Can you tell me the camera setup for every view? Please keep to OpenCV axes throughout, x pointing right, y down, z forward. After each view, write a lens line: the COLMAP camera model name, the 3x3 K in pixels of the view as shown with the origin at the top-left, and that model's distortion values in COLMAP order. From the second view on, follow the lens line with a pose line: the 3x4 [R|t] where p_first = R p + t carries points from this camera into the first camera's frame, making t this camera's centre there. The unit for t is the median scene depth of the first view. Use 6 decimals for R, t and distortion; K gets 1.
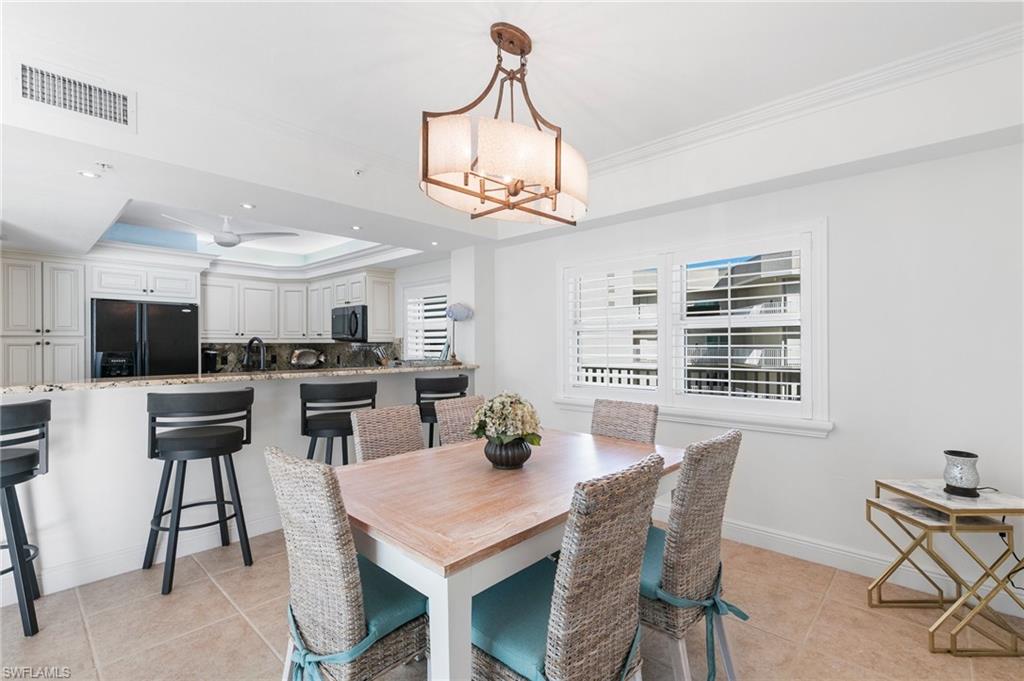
lens RADIAL K [[462.9, 0, 520.9], [0, 462.9, 345.3], [0, 0, 1]] dist [0.005002, 0.000813]
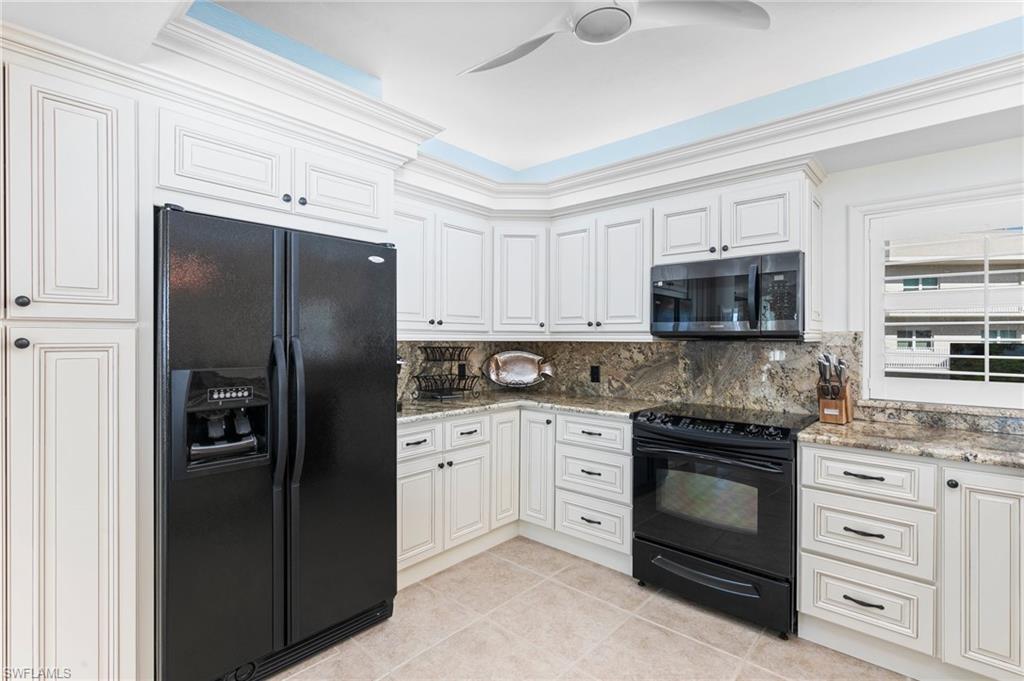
lens RADIAL K [[476.2, 0, 511.4], [0, 476.2, 340.6], [0, 0, 1]] dist [0.002782, -0.000509]
pose [[0.999962, 0.008553, 0.001842, -0.580594], [-0.008560, 0.999955, 0.004114, -0.008526], [-0.001807, -0.004130, 0.999990, 0.572707]]
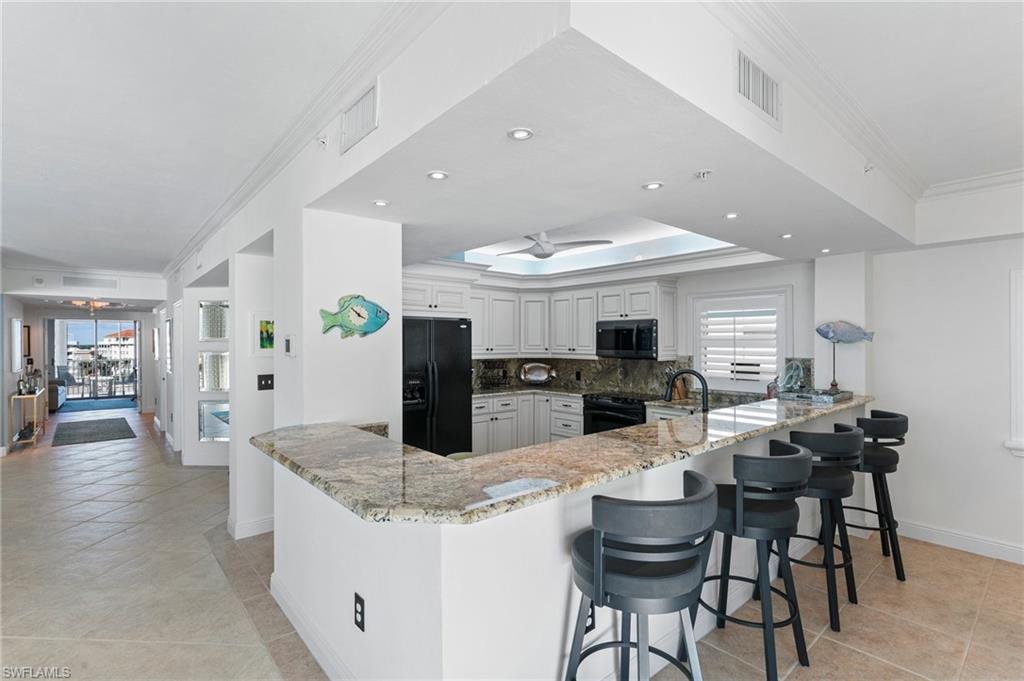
lens RADIAL K [[476.2, 0, 506.0], [0, 476.2, 343.8], [0, 0, 1]] dist [0.002782, -0.000509]
pose [[0.990397, 0.003254, -0.138214, -0.483434], [-0.002503, 0.999981, 0.005610, -0.044281], [0.138230, -0.005210, 0.990386, 0.069082]]
